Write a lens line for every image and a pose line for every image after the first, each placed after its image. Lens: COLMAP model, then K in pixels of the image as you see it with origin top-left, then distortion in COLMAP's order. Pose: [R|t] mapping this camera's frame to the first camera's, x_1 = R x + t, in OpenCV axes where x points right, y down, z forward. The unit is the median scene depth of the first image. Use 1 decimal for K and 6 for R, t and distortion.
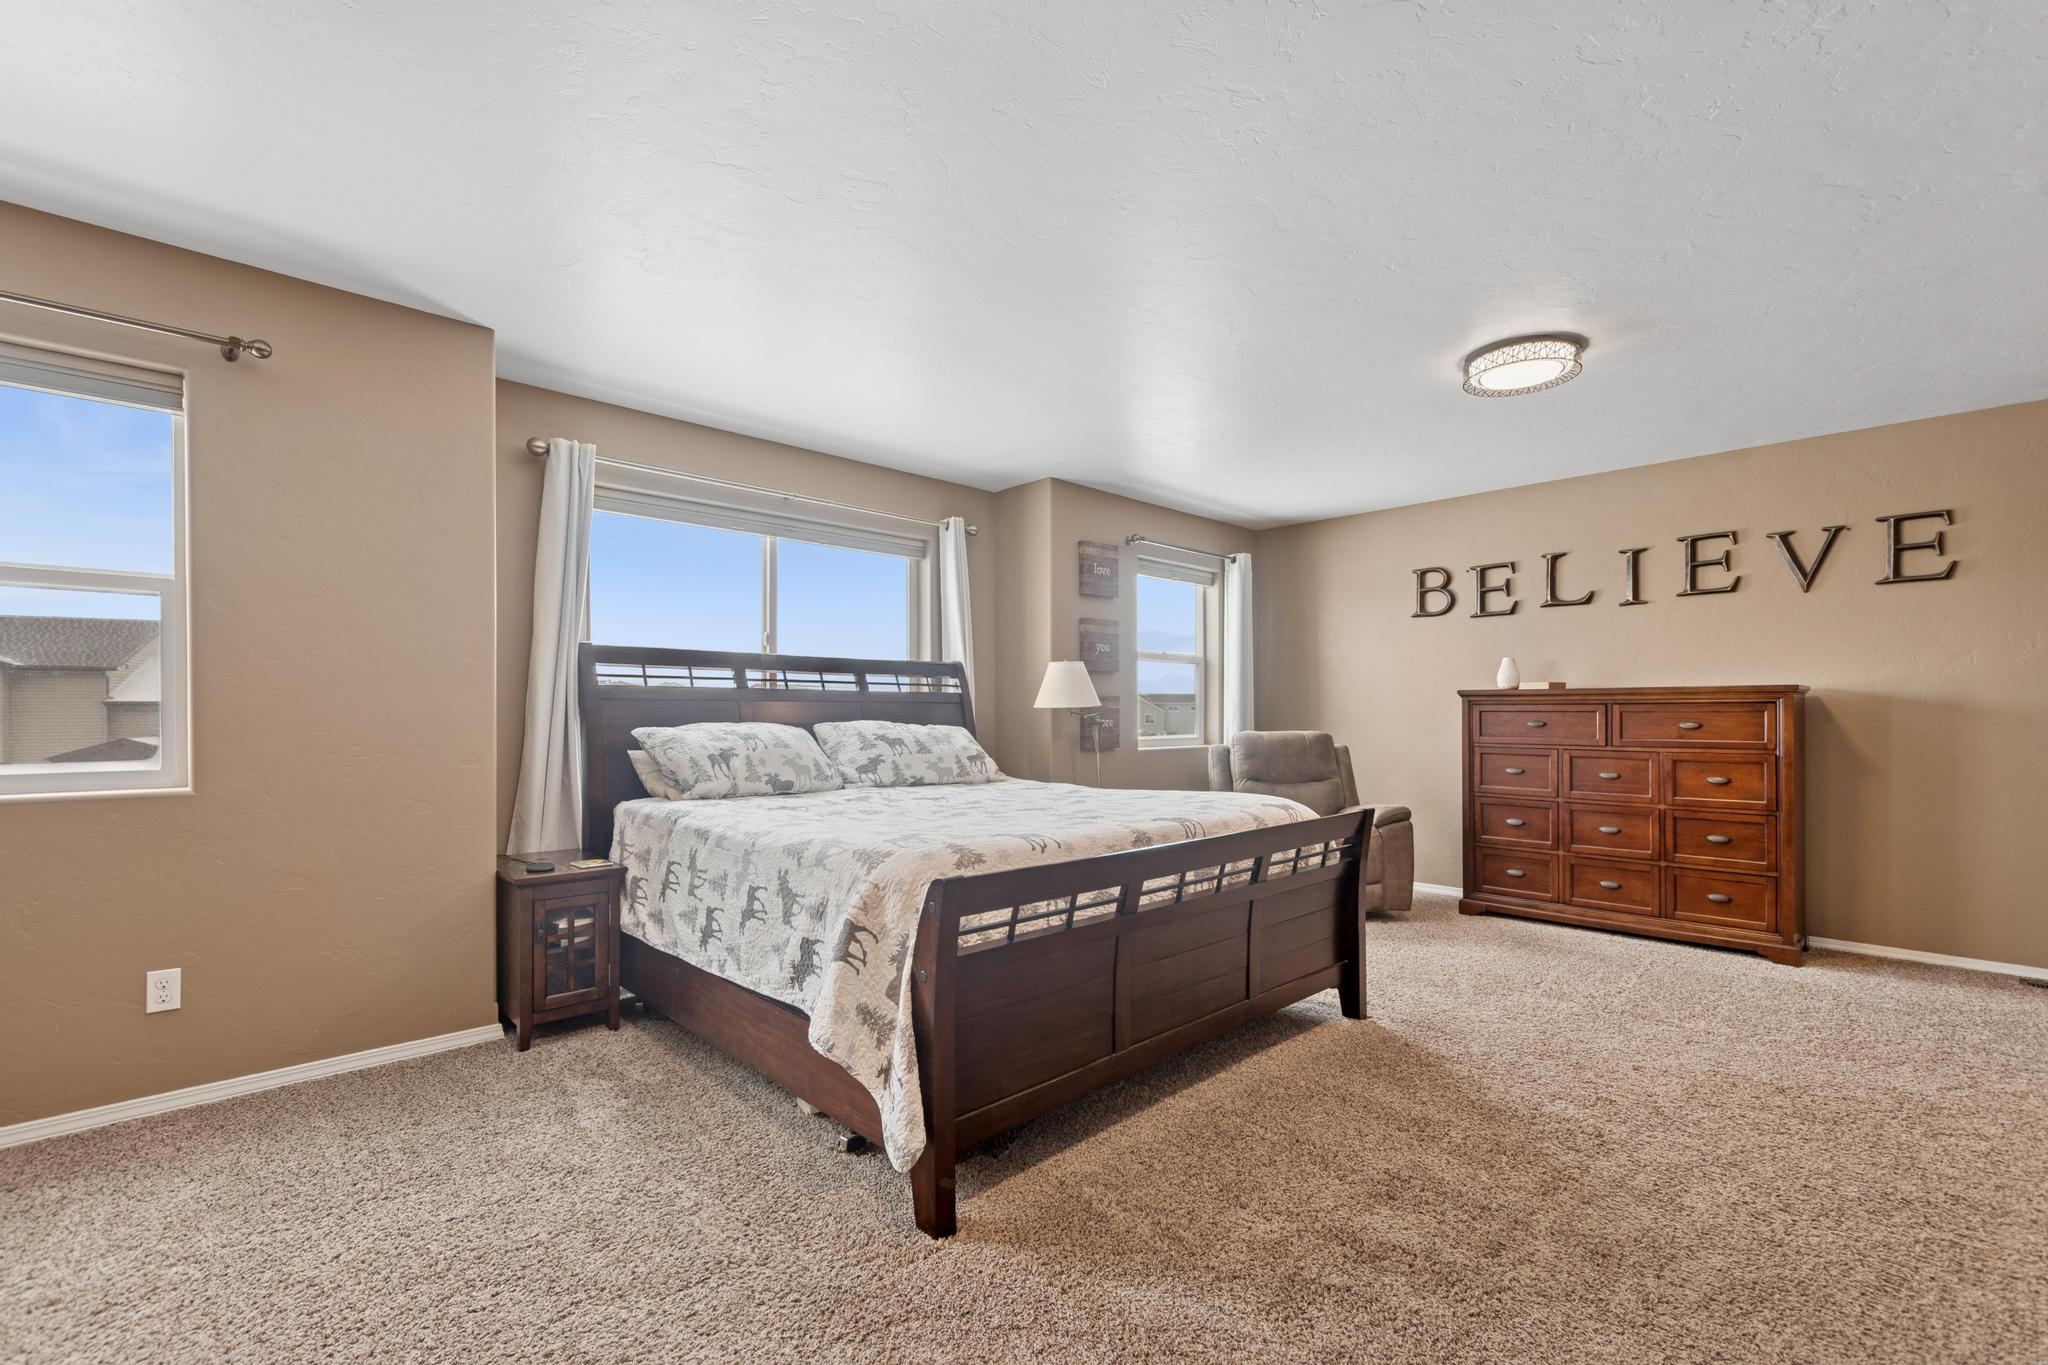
lens RADIAL K [[886.8, 0, 997.0], [0, 886.8, 714.2], [0, 0, 1]] dist [0.007698, -0.002348]
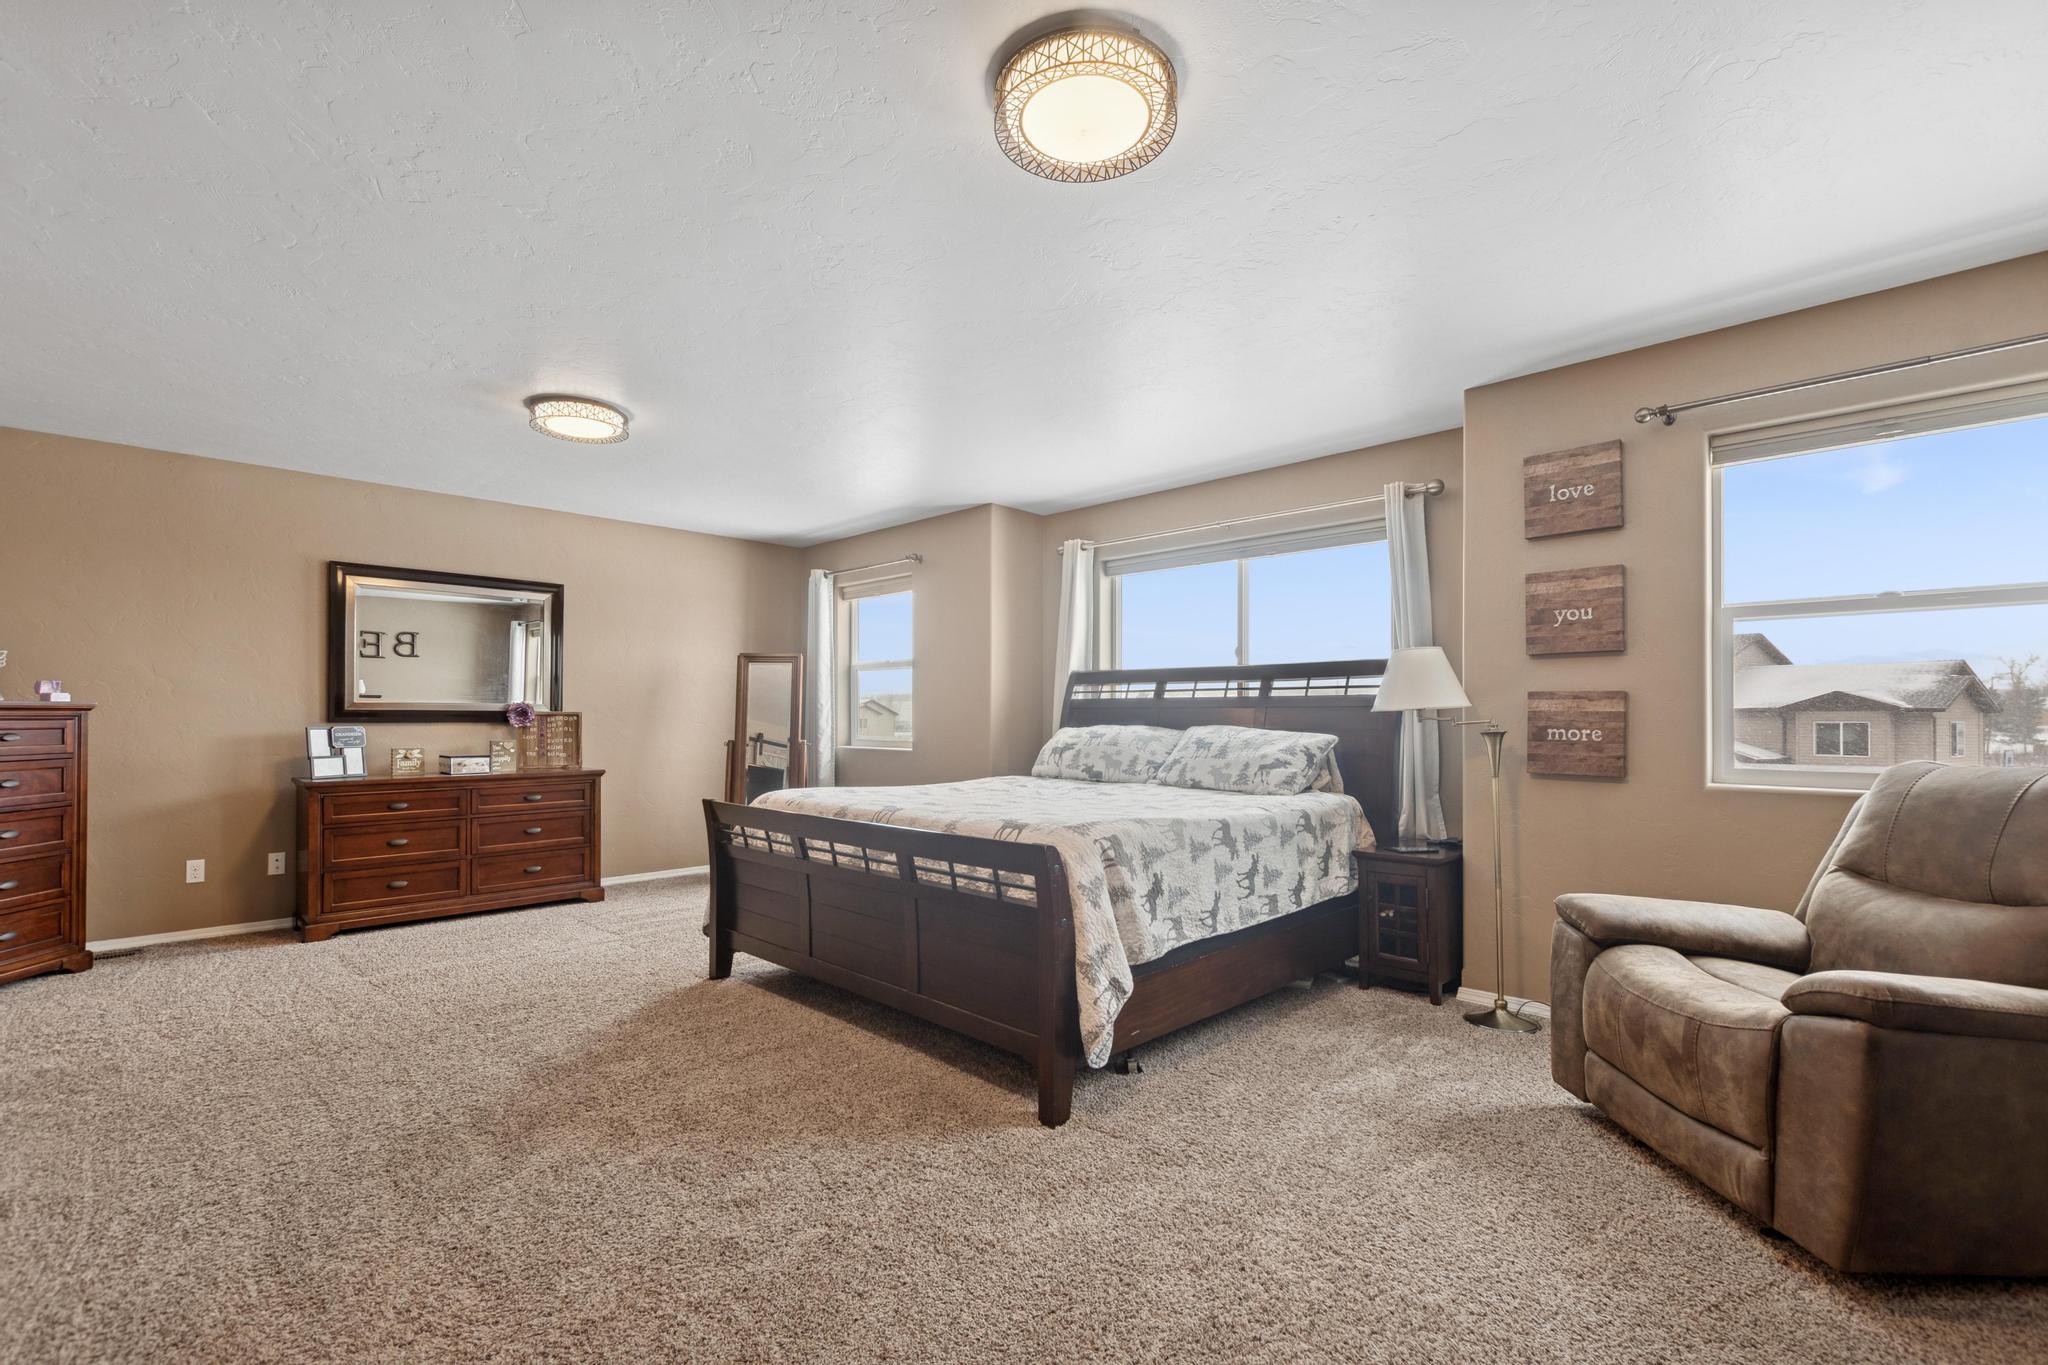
lens RADIAL K [[886.8, 0, 1001.6], [0, 886.8, 719.2], [0, 0, 1]] dist [0.007698, -0.002348]
pose [[0.037562, -0.004442, -0.999284, 1.053764], [-0.009177, 0.999946, -0.004790, 0.008346], [0.999252, 0.009350, 0.037519, 0.835536]]
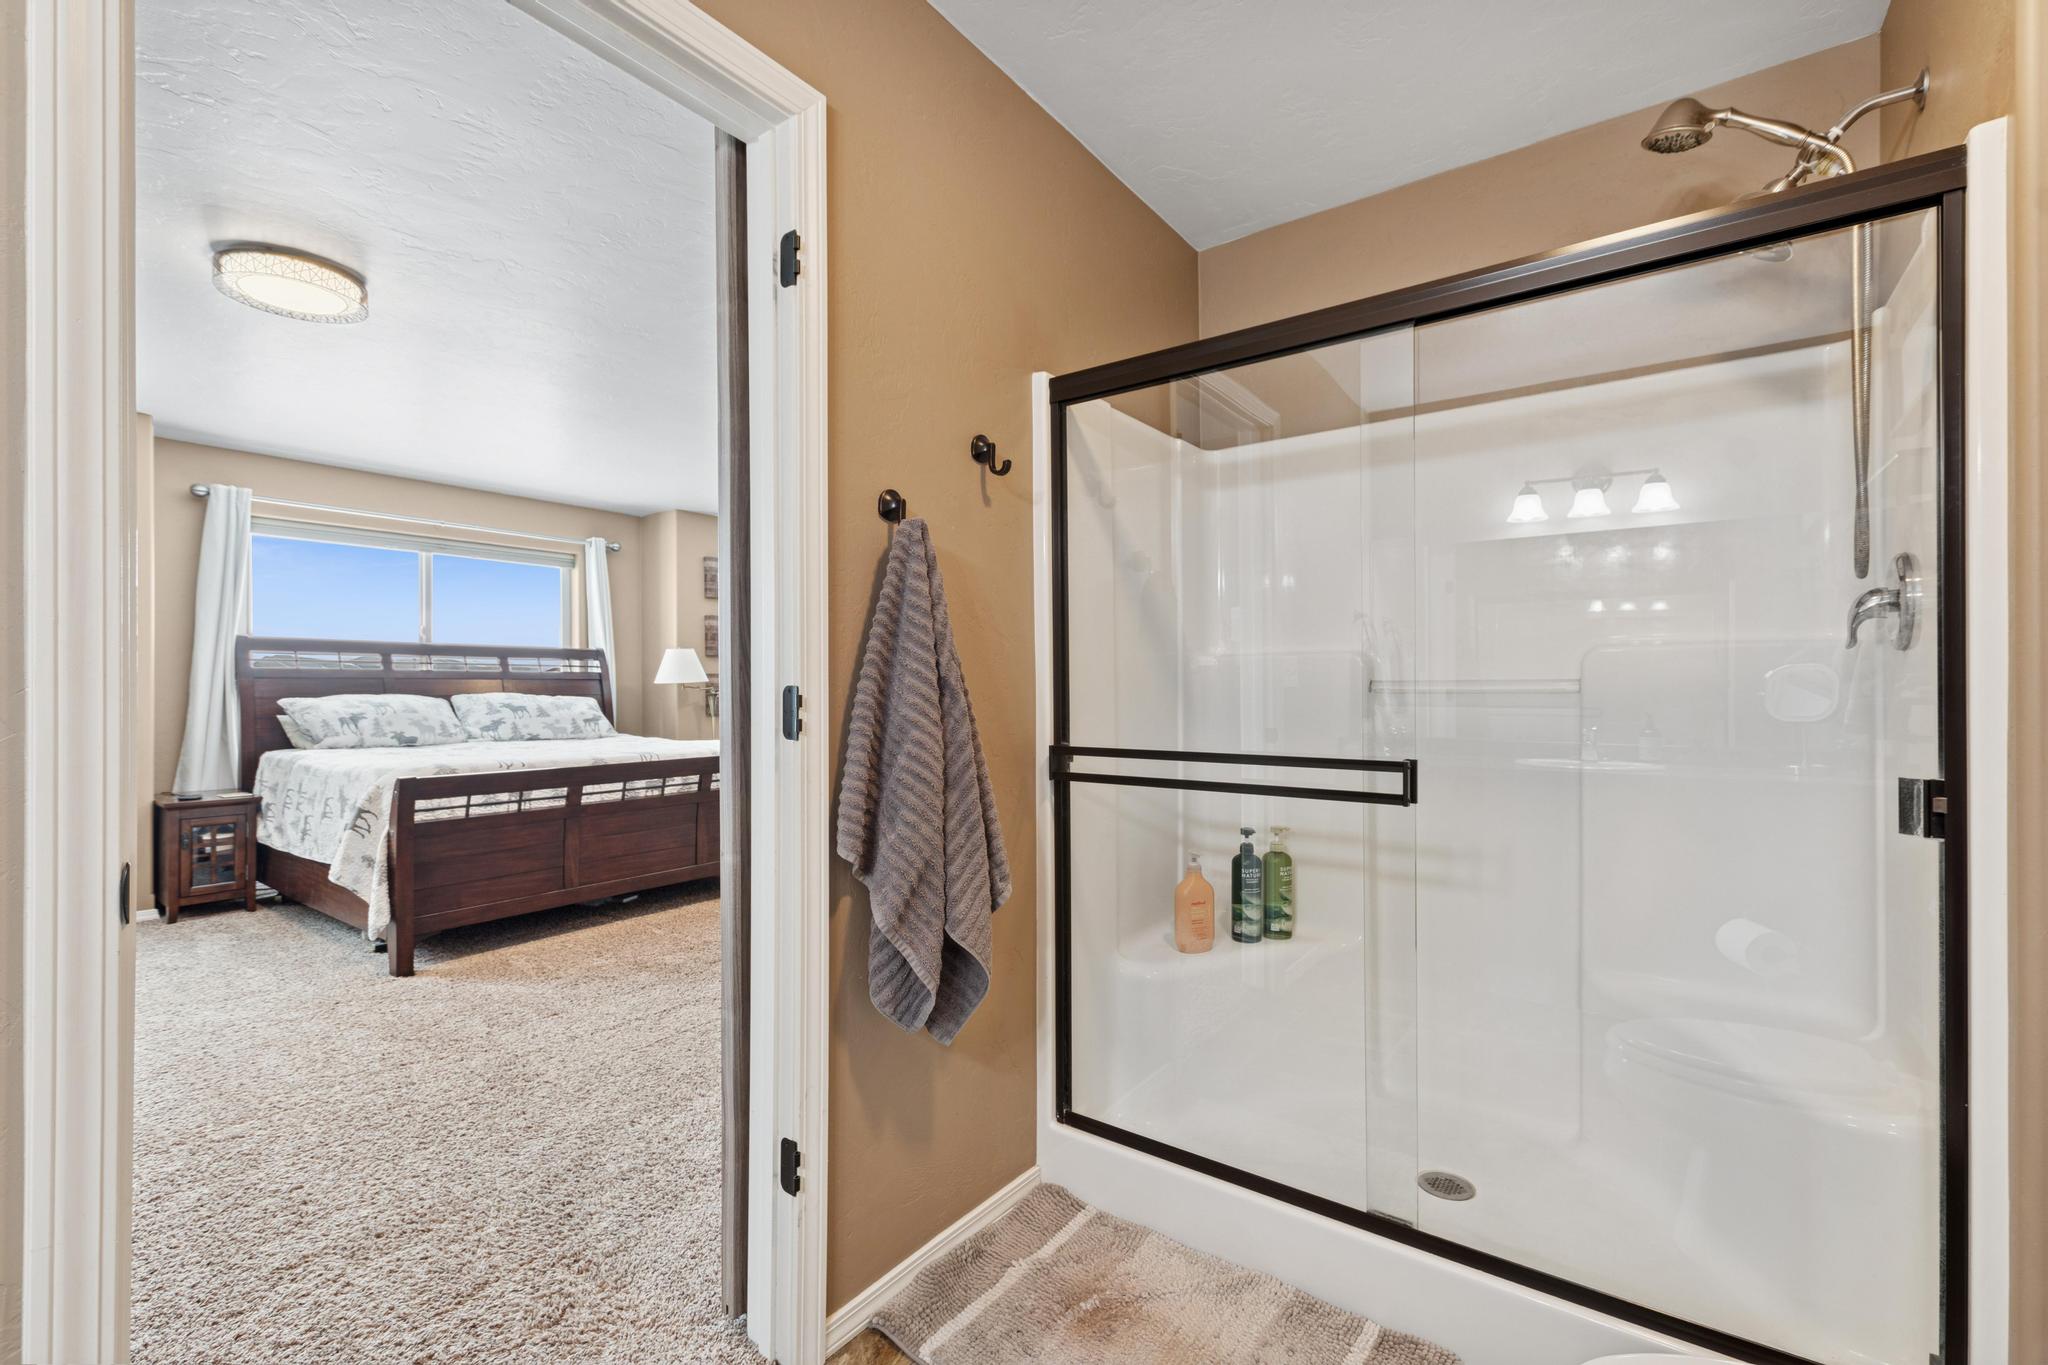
lens RADIAL K [[886.8, 0, 1030.8], [0, 886.8, 686.6], [0, 0, 1]] dist [0.007698, -0.002348]
pose [[0.984605, -0.005948, 0.174695, 0.482087], [0.006858, 0.999966, -0.004608, 0.010660], [-0.174662, 0.005735, 0.984612, -0.543806]]
